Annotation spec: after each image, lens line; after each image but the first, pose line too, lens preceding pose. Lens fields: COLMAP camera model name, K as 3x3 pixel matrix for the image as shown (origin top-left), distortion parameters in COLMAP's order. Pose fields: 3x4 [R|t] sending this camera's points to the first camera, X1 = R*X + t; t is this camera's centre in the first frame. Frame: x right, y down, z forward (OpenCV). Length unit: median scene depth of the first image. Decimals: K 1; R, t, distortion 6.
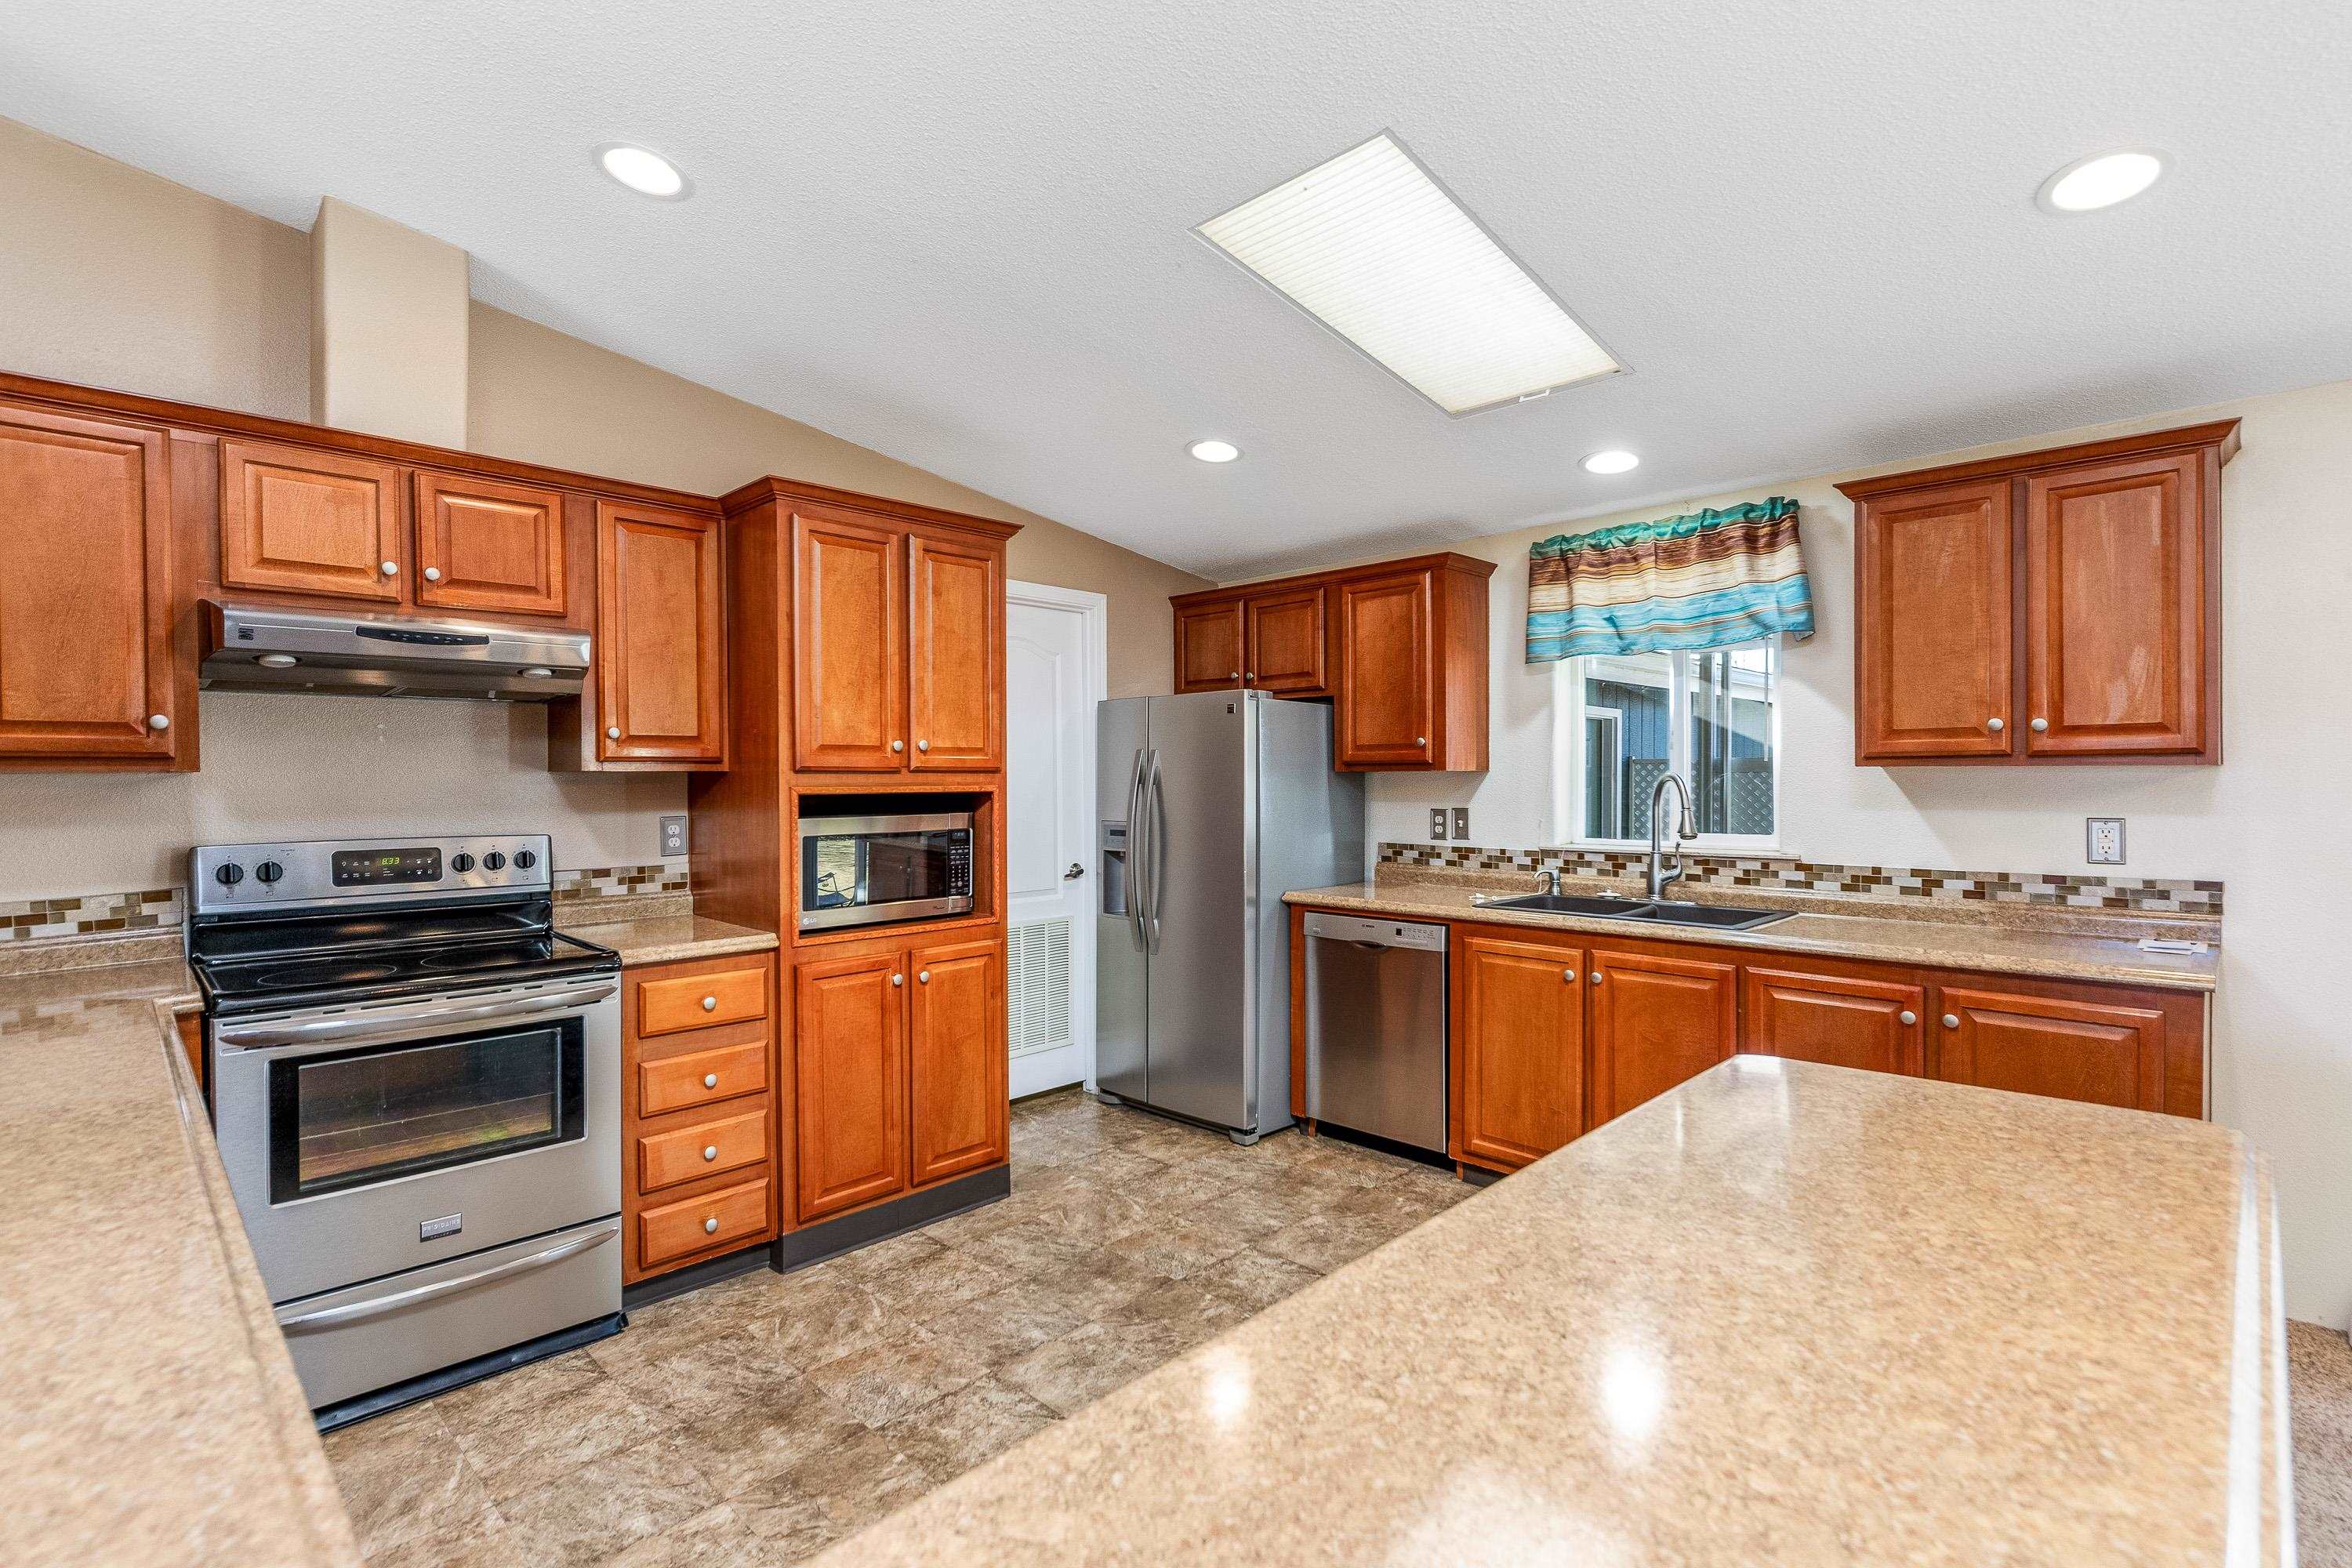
lens RADIAL K [[1084.5, 0, 1182.8], [0, 1084.5, 788.2], [0, 0, 1]] dist [0.010689, -0.006518]
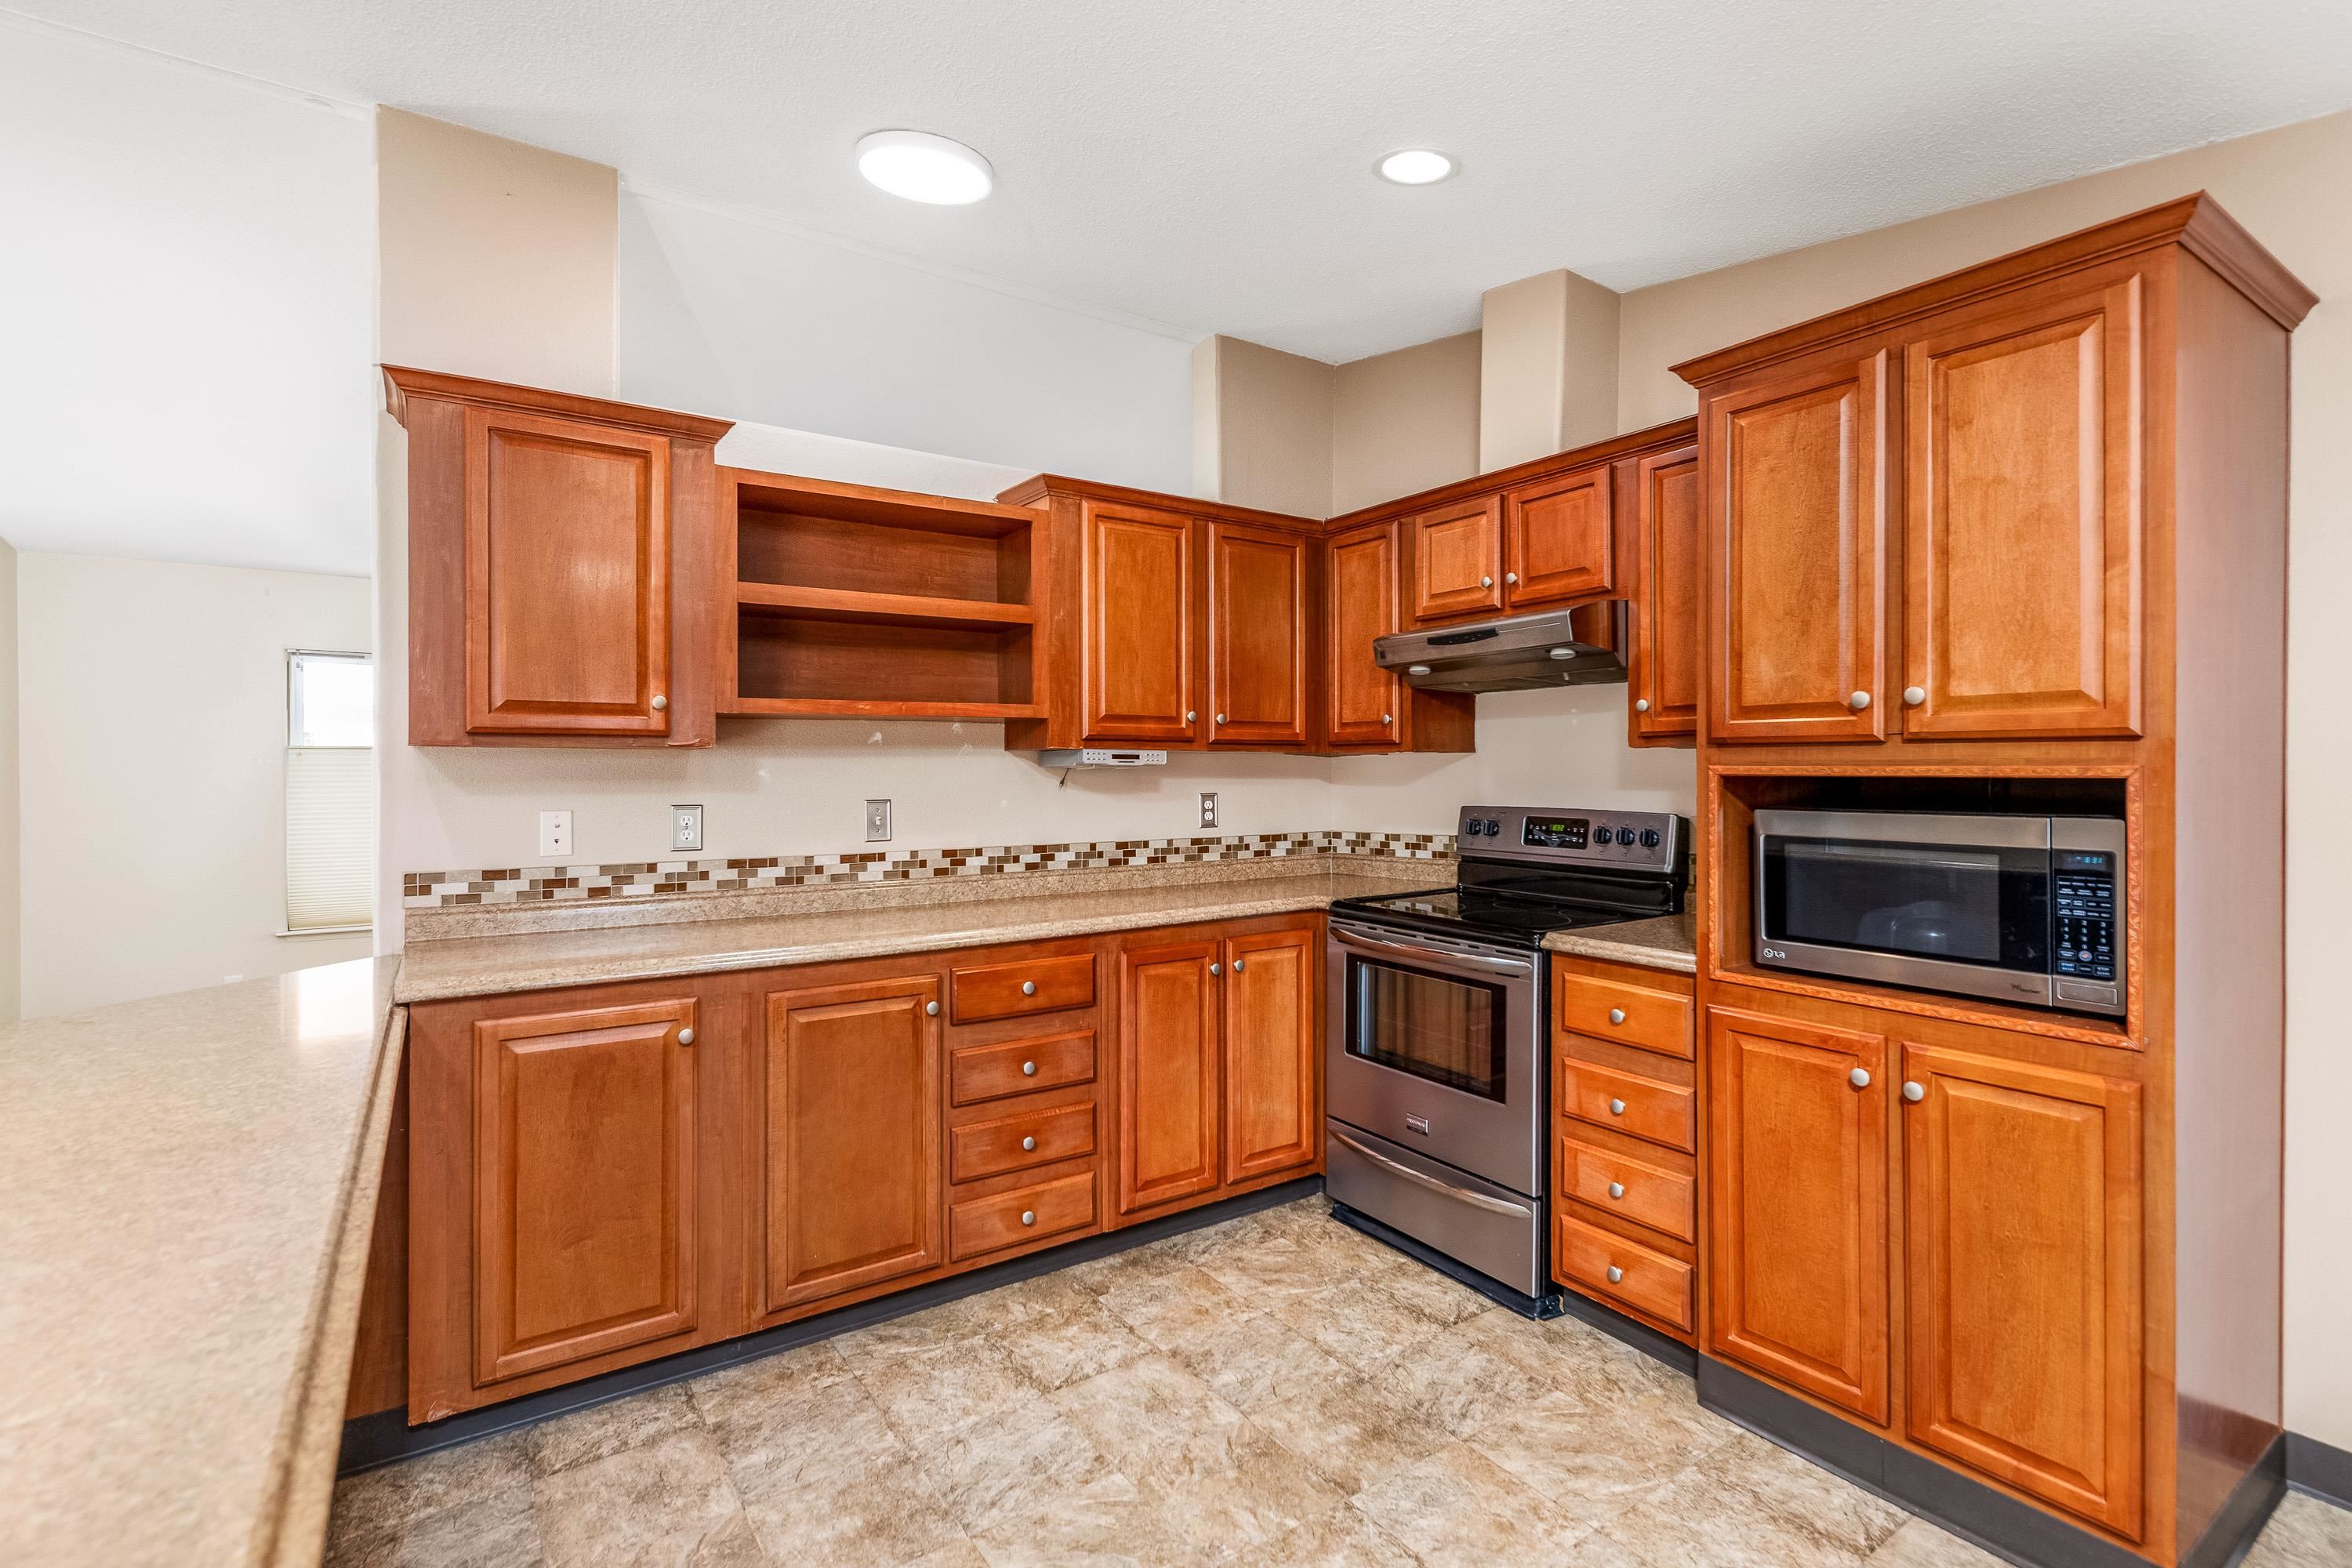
lens RADIAL K [[1084.5, 0, 1178.2], [0, 1084.5, 774.3], [0, 0, 1]] dist [0.010689, -0.006518]
pose [[-0.203621, 0.012562, -0.978969, 0.433306], [-0.006633, 0.999877, 0.014210, -0.003024], [0.979027, 0.009387, -0.203513, 0.762284]]
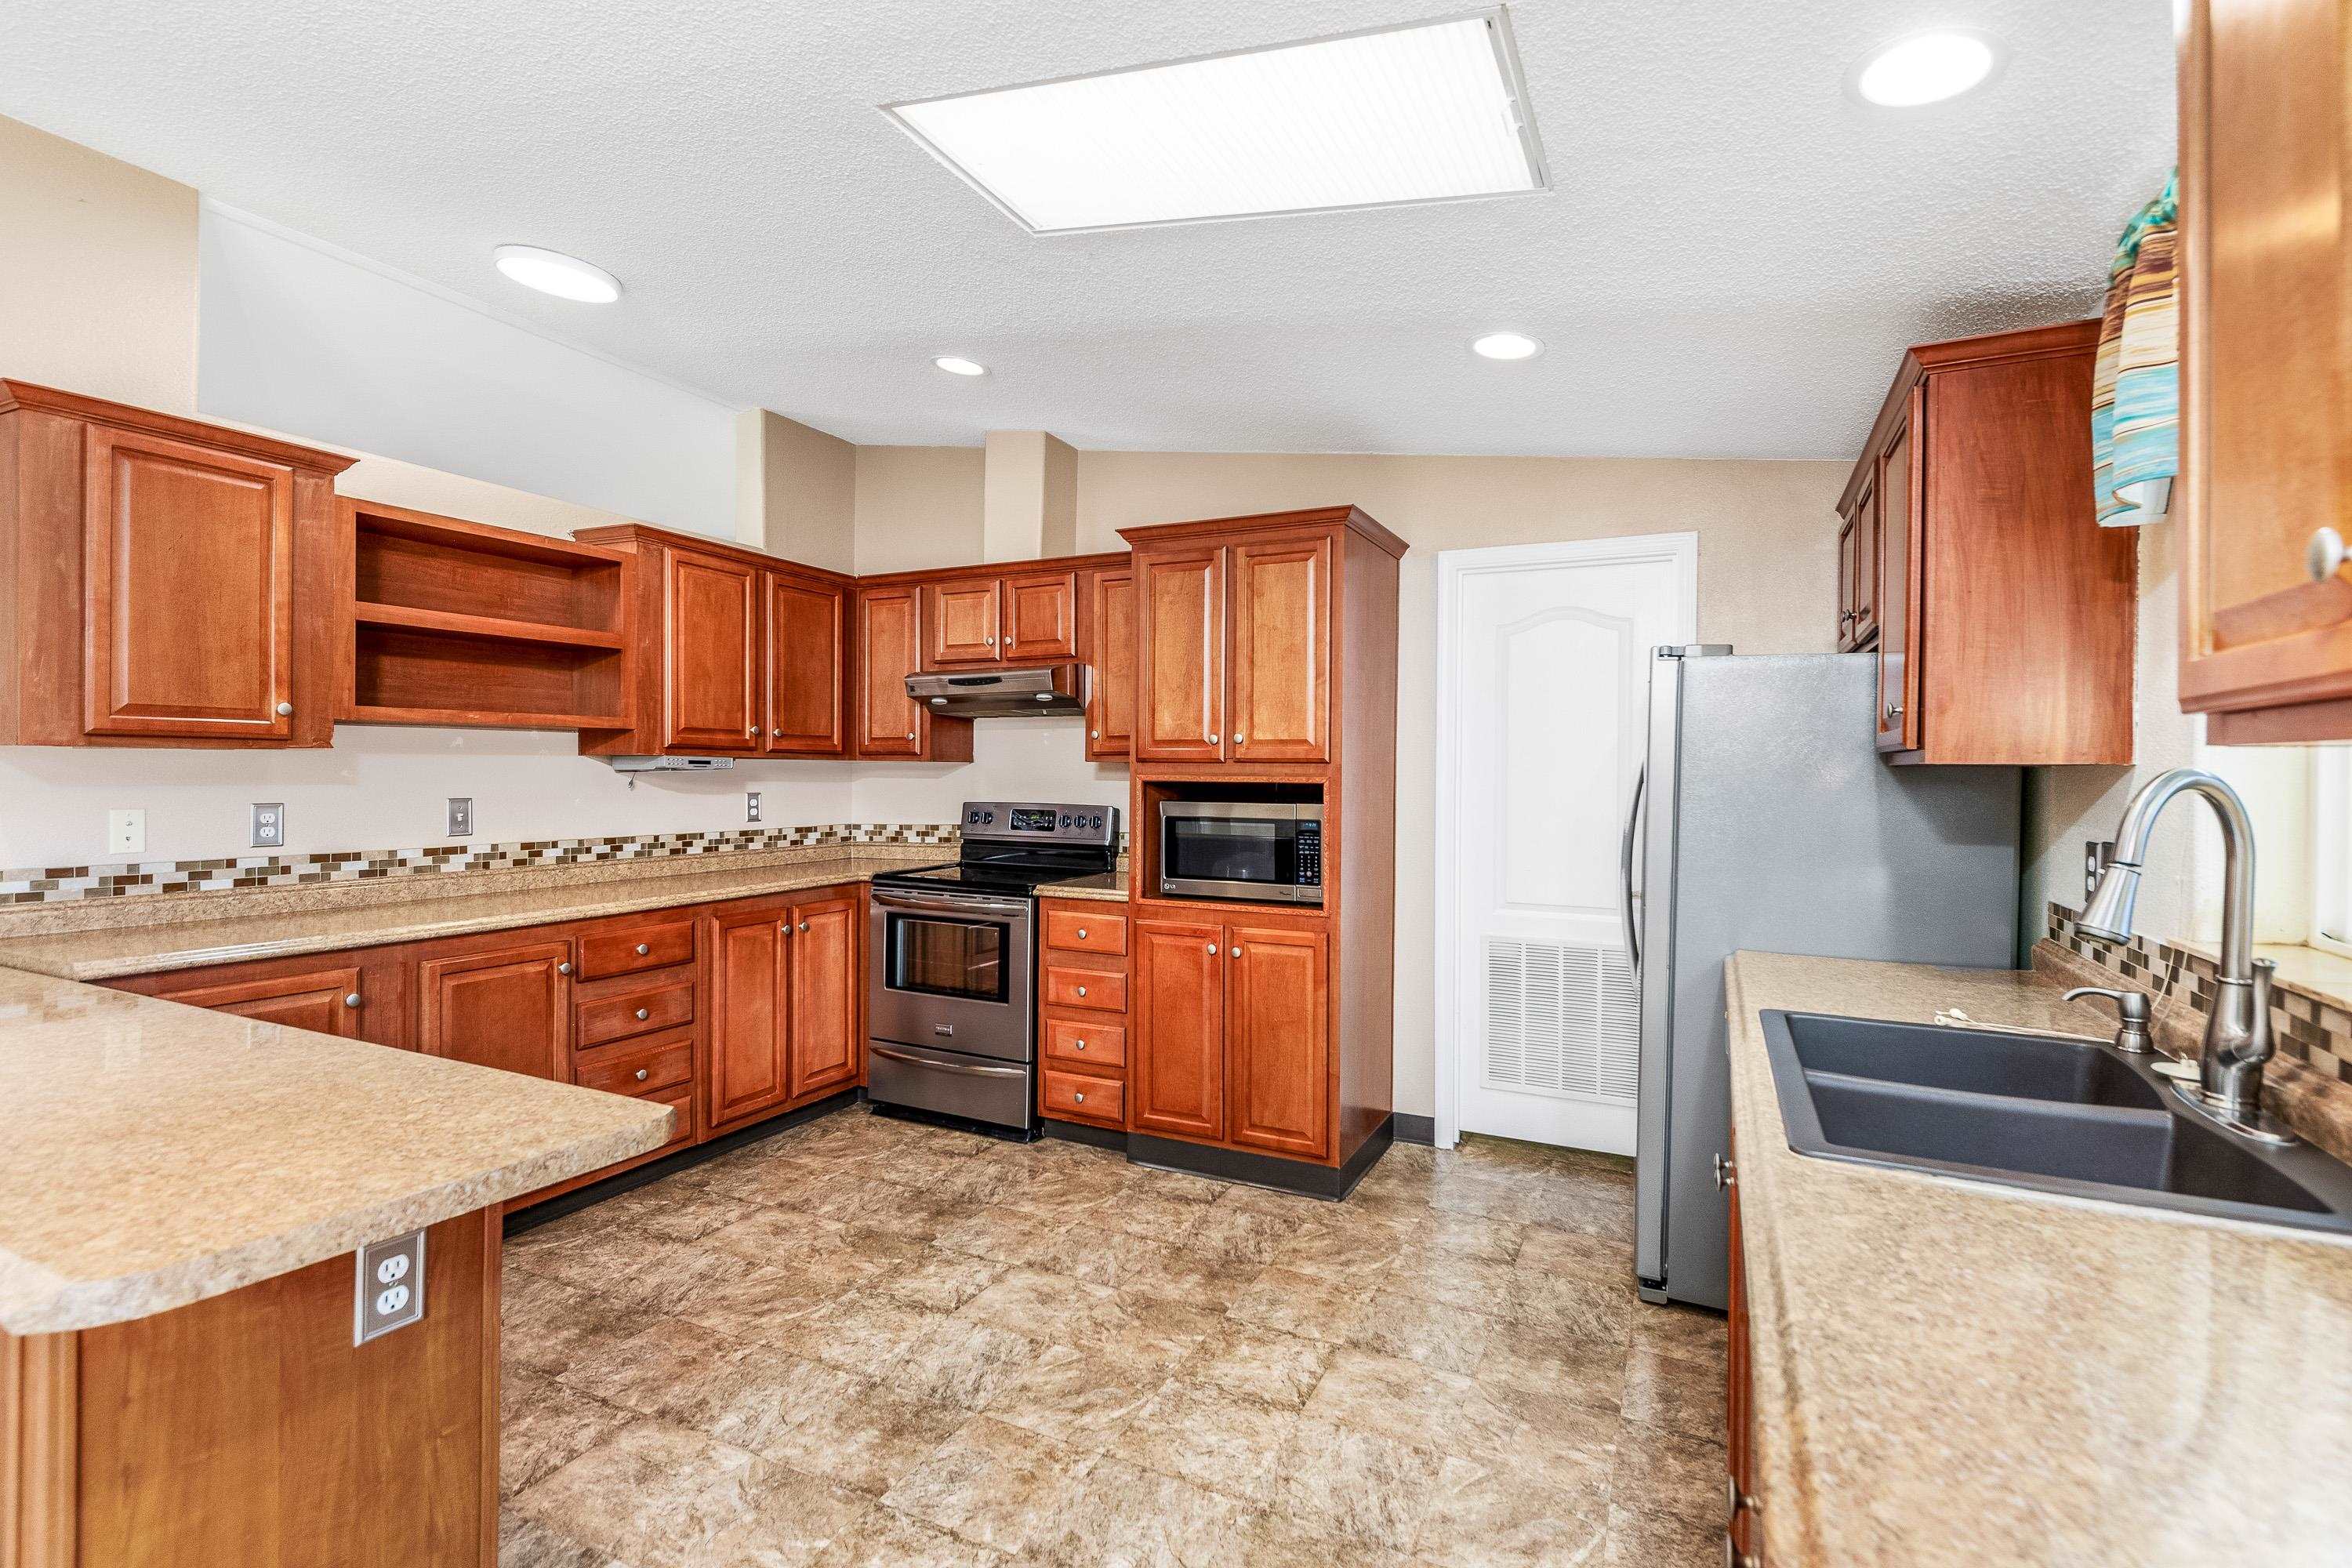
lens RADIAL K [[1084.5, 0, 1180.8], [0, 1084.5, 783.4], [0, 0, 1]] dist [0.010689, -0.006518]
pose [[0.311750, 0.018759, -0.949979, 0.803031], [-0.019962, 0.999714, 0.013190, -0.008089], [0.949954, 0.014851, 0.312035, 0.634941]]
